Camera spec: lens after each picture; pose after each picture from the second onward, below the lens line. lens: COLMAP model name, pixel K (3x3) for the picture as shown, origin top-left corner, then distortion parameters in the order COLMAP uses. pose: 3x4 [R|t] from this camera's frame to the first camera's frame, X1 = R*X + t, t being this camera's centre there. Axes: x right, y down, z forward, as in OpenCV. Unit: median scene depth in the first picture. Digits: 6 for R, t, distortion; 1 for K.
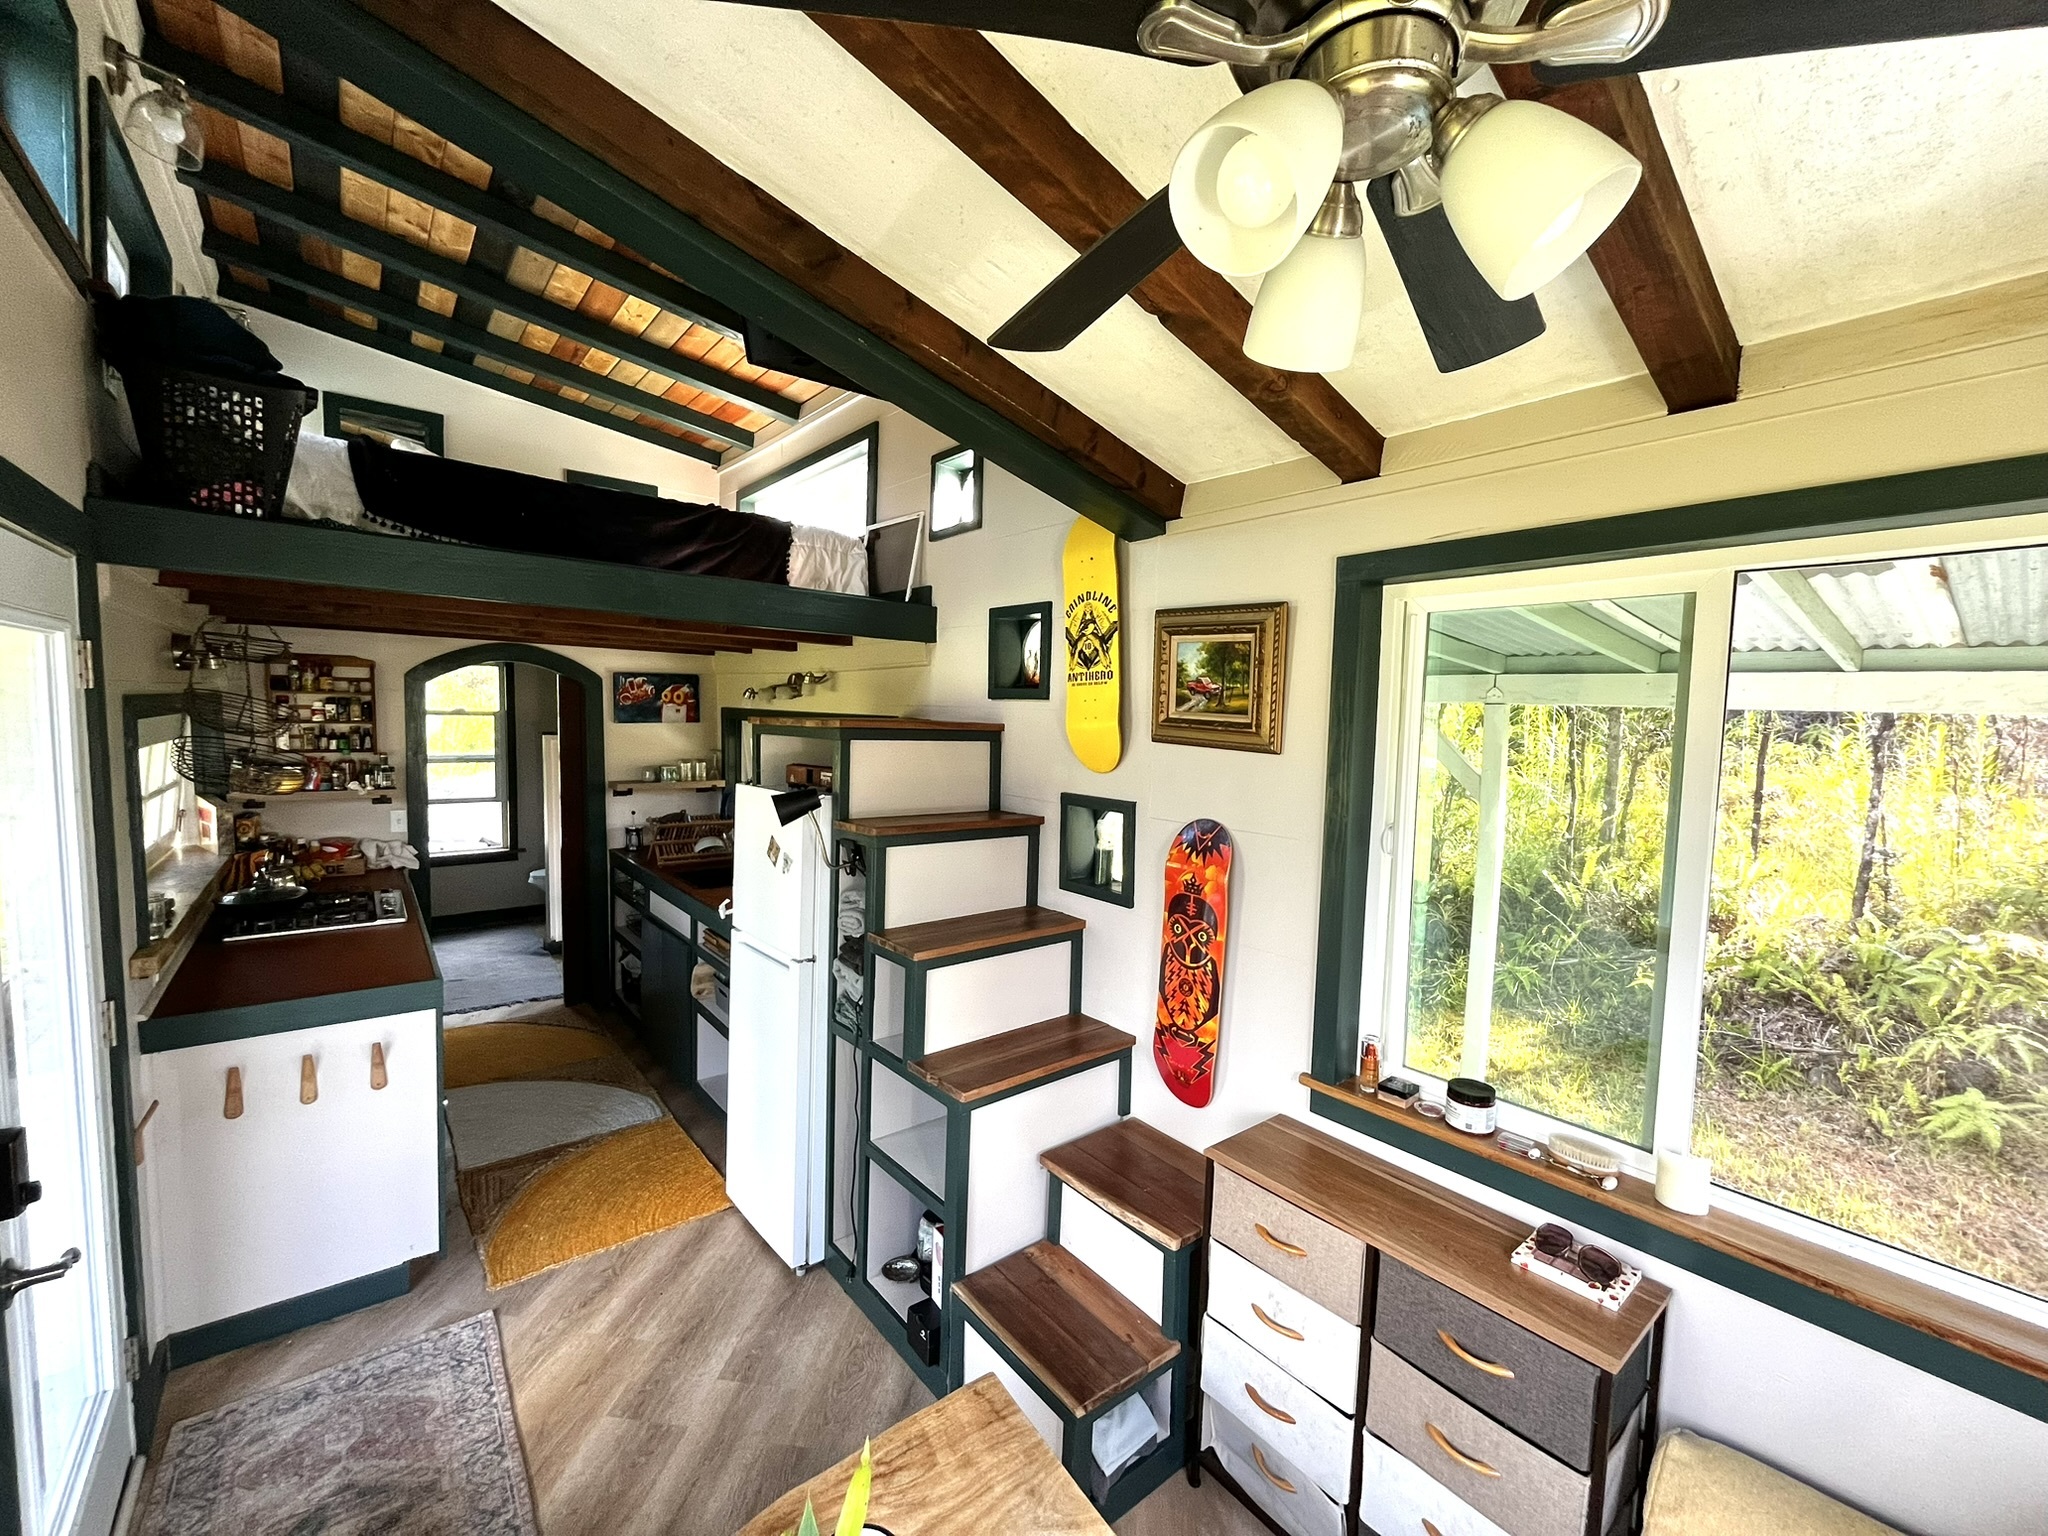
lens RADIAL K [[832.6, 0, 1013.3], [0, 832.6, 770.6], [0, 0, 1]] dist [-0.002336, -0.000138]
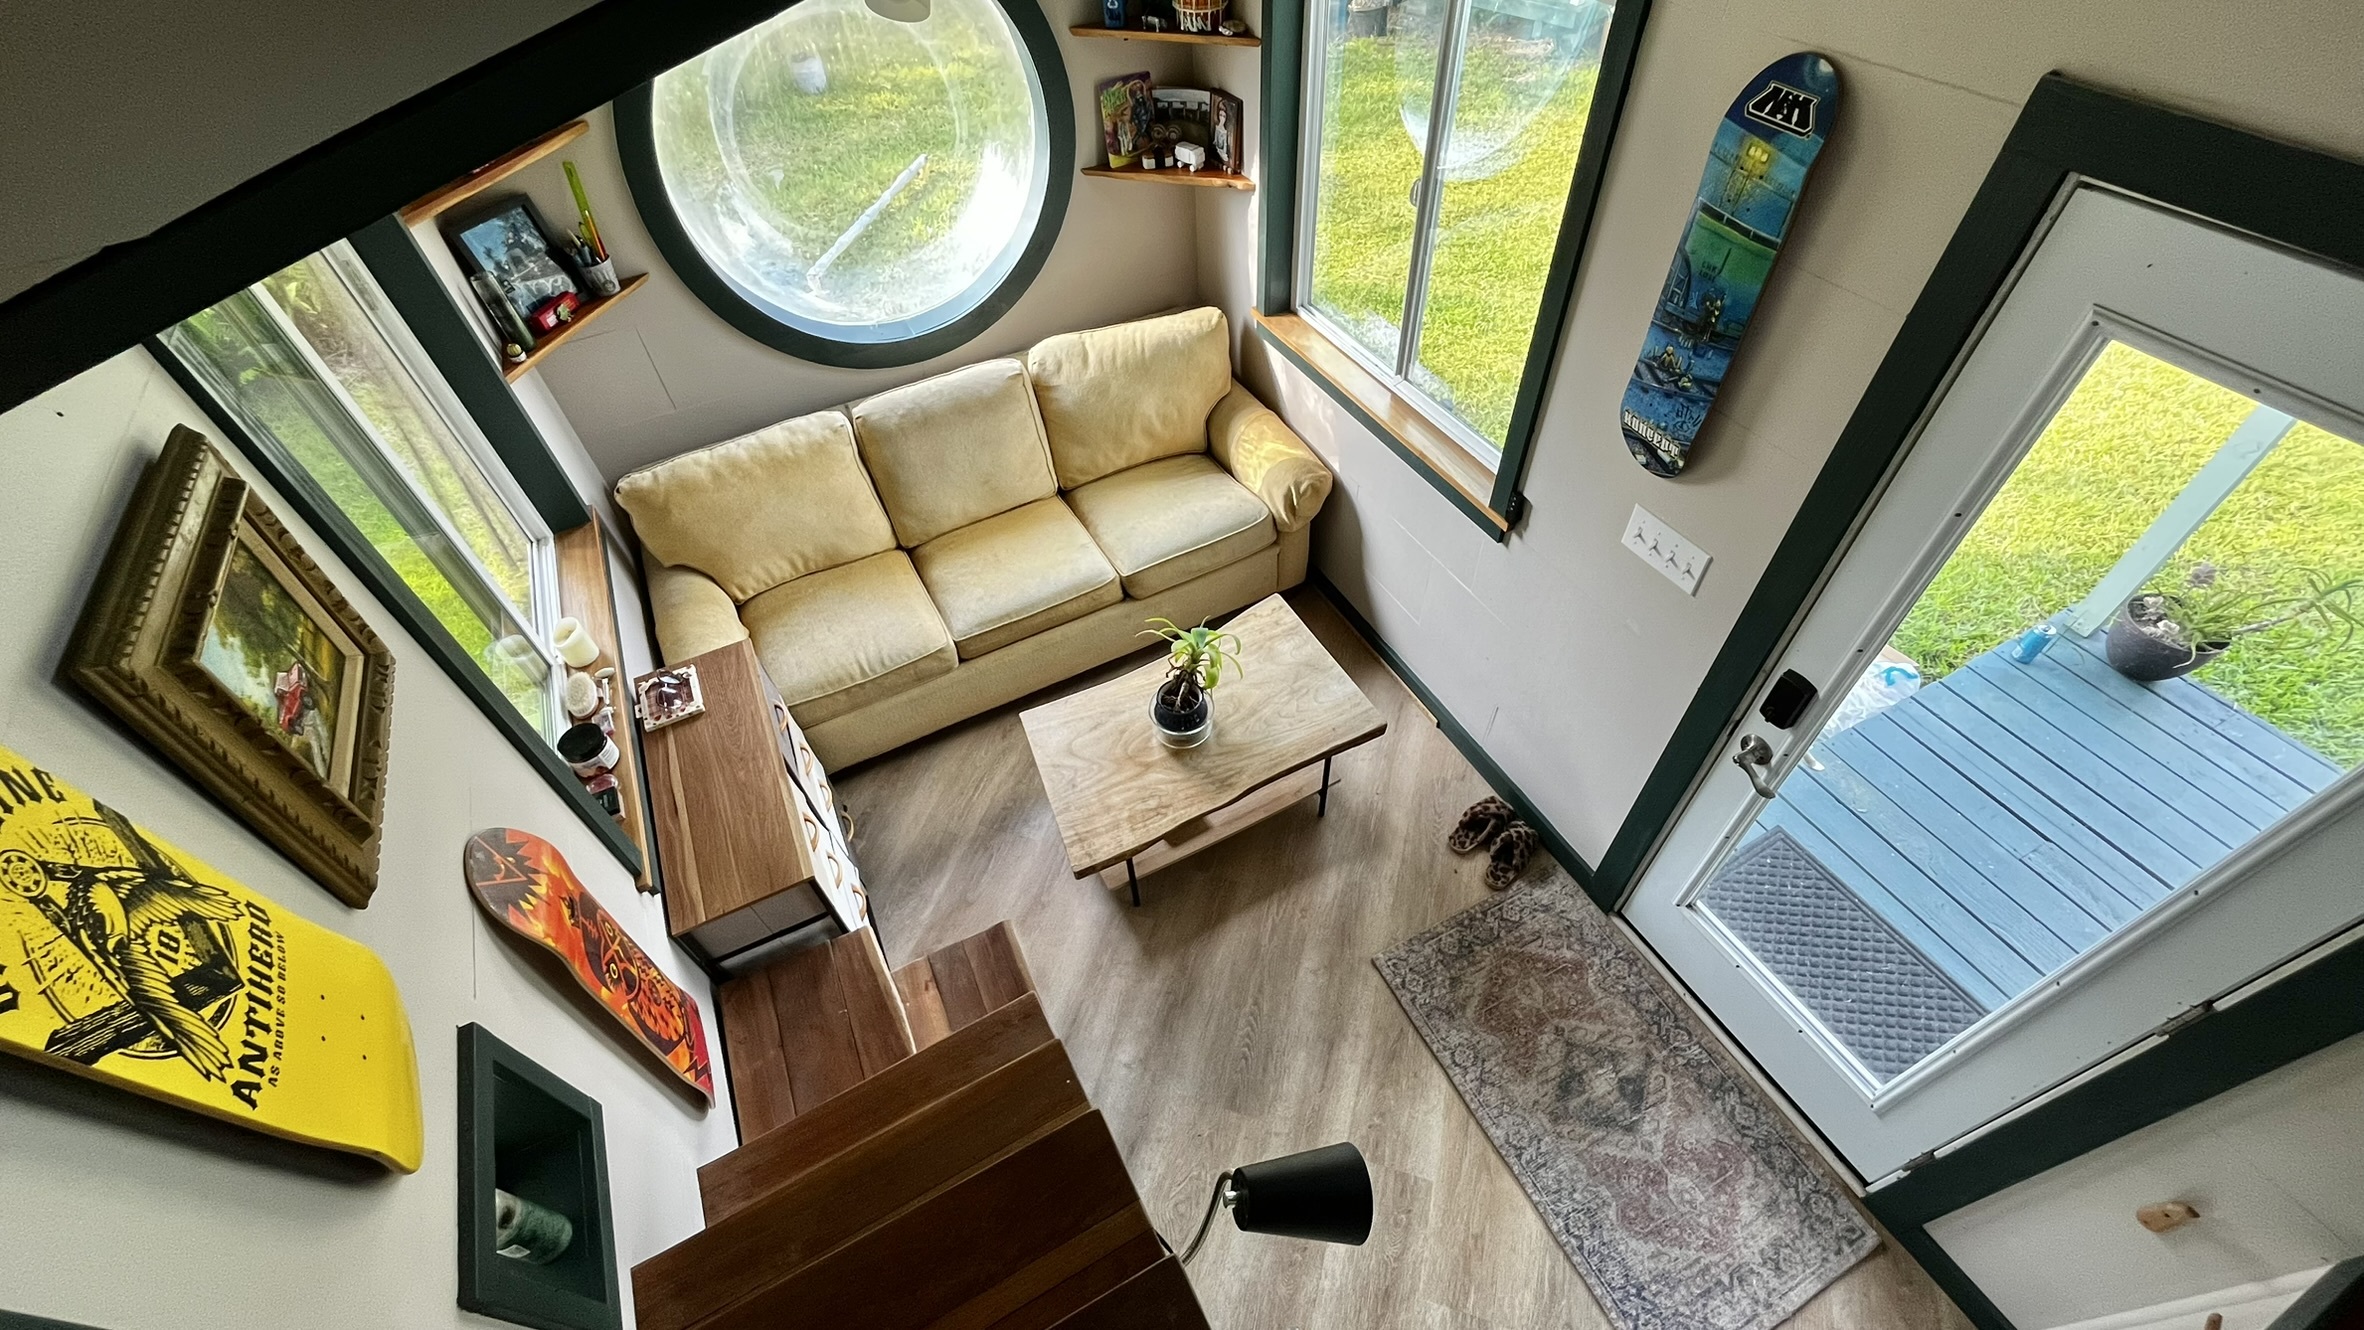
lens RADIAL K [[960.0, 0, 1182.0], [0, 960.0, 665.0], [0, 0, 1]] dist [0.001384, 0.000093]
pose [[-0.978440, -0.146510, 0.145569, -0.231566], [0.027994, 0.604241, 0.796309, -0.418124], [-0.204626, 0.783216, -0.587112, 1.044927]]
